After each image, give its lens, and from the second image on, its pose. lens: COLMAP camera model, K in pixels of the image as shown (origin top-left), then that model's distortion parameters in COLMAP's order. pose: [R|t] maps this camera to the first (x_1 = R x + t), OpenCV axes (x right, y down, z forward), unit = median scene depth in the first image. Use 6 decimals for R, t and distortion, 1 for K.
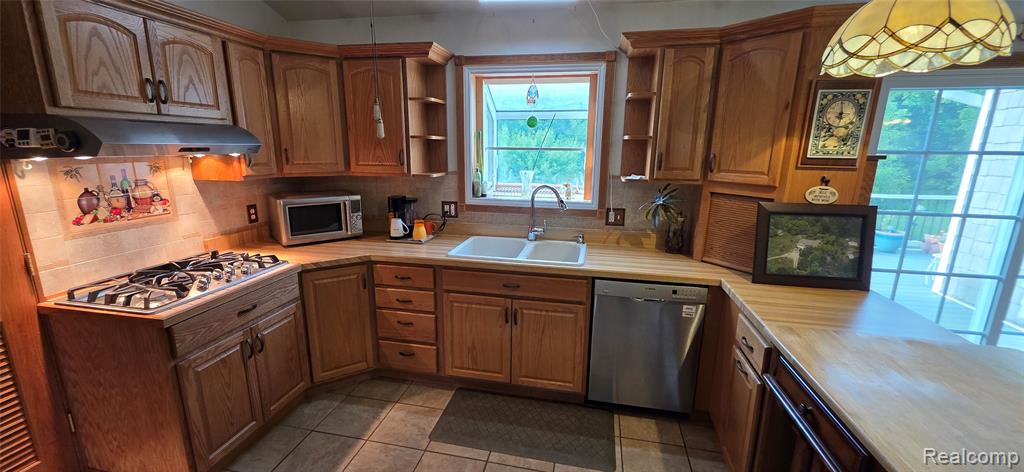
lens RADIAL K [[407.4, 0, 508.8], [0, 407.4, 234.5], [0, 0, 1]] dist [0.007283, -0.001964]
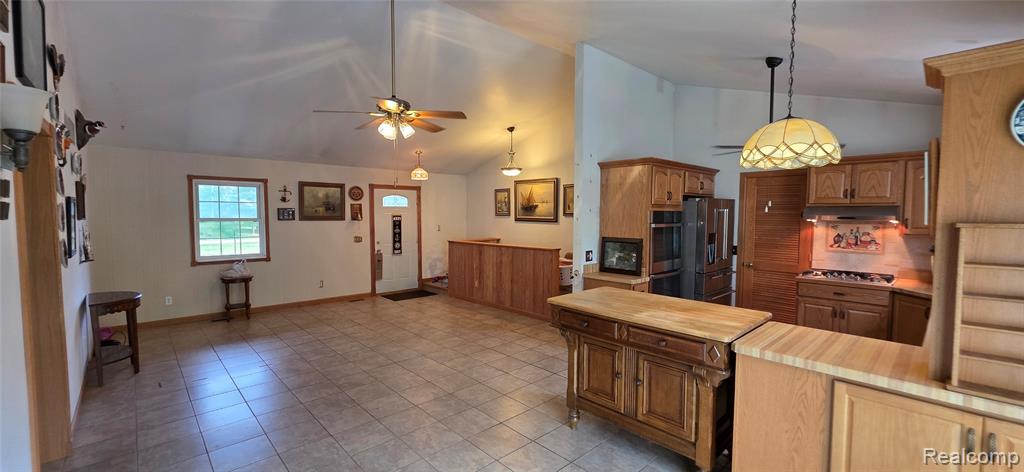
lens RADIAL K [[407.4, 0, 512.3], [0, 407.4, 235.1], [0, 0, 1]] dist [0.007283, -0.001964]
pose [[-0.577322, 0.030443, -0.815949, 1.761173], [-0.185137, 0.968397, 0.167124, -0.125554], [0.795250, 0.247547, -0.553441, 0.662658]]
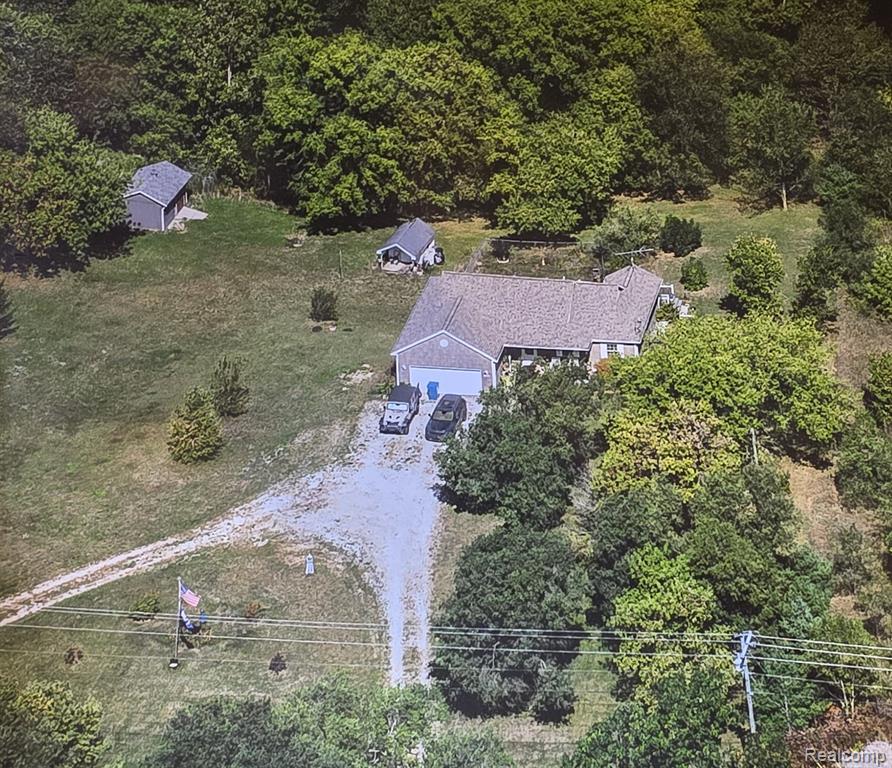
lens RADIAL K [[605.3, 0, 445.7], [0, 605.3, 383.6], [0, 0, 1]] dist [0.003843, 0.000550]
pose [[0.970467, -0.036102, 0.238518, 0.608964], [0.089977, 0.971559, -0.219037, 0.048520], [-0.223827, 0.234029, 0.946114, 0.795029]]
